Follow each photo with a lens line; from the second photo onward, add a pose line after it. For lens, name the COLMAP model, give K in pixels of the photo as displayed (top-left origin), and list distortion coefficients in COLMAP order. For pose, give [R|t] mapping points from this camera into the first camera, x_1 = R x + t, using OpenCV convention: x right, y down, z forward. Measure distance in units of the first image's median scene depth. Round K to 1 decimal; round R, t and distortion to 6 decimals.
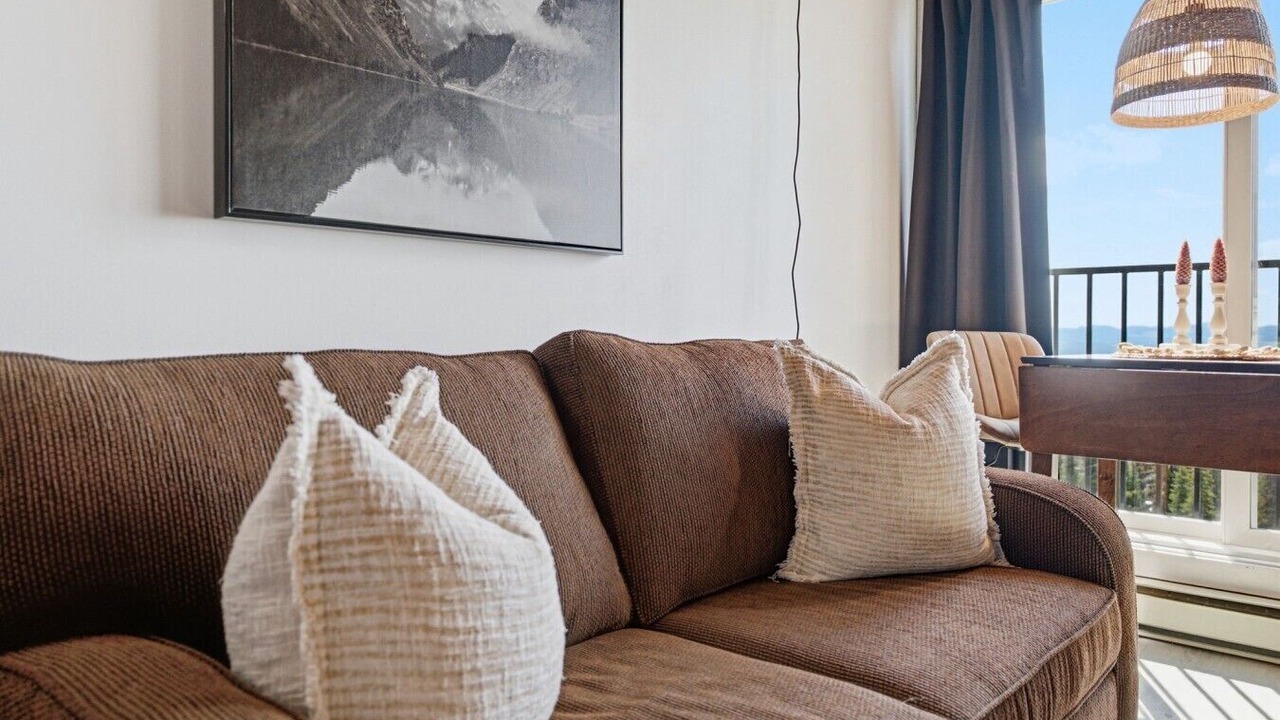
lens RADIAL K [[885.0, 0, 649.2], [0, 885.0, 334.1], [0, 0, 1]] dist [-0.007402, 0.000437]
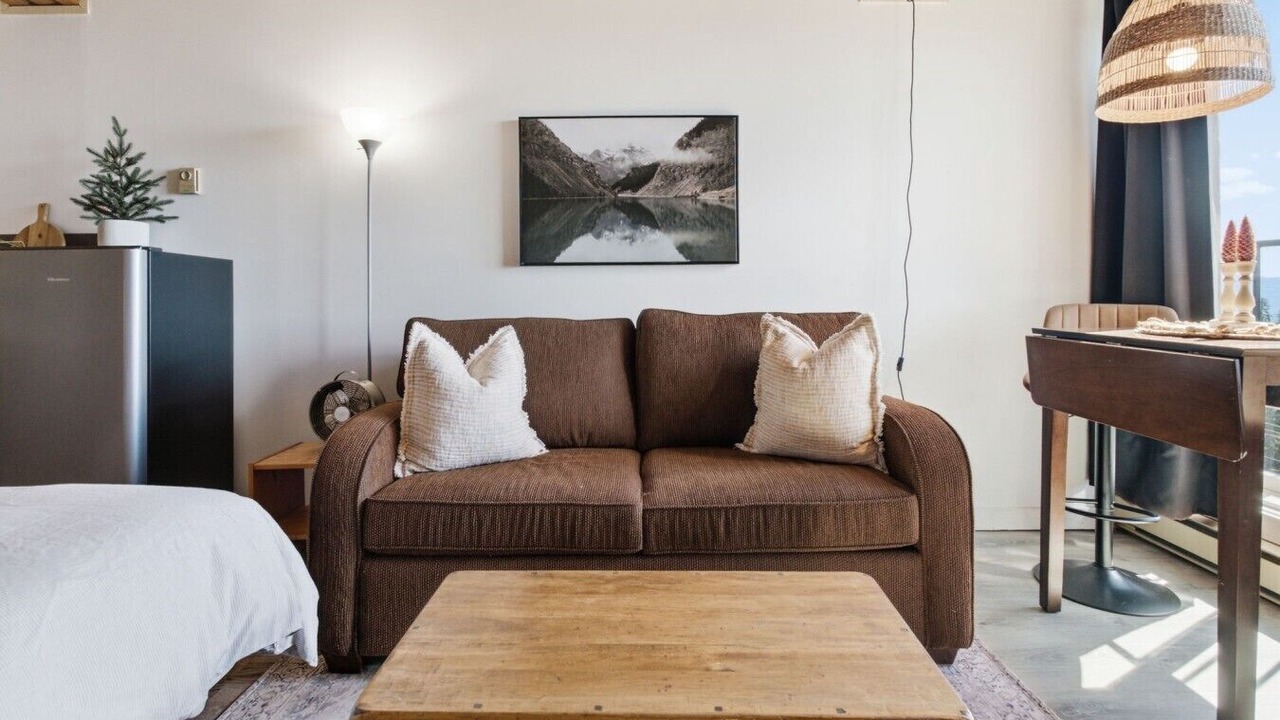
lens RADIAL K [[600.3, 0, 626.0], [0, 600.3, 294.9], [0, 0, 1]] dist [0.001812, 0.001566]
pose [[0.674162, -0.007802, -0.738542, 0.867691], [0.008945, 0.999957, -0.002399, -0.031482], [0.738529, -0.004989, 0.674203, 0.010703]]
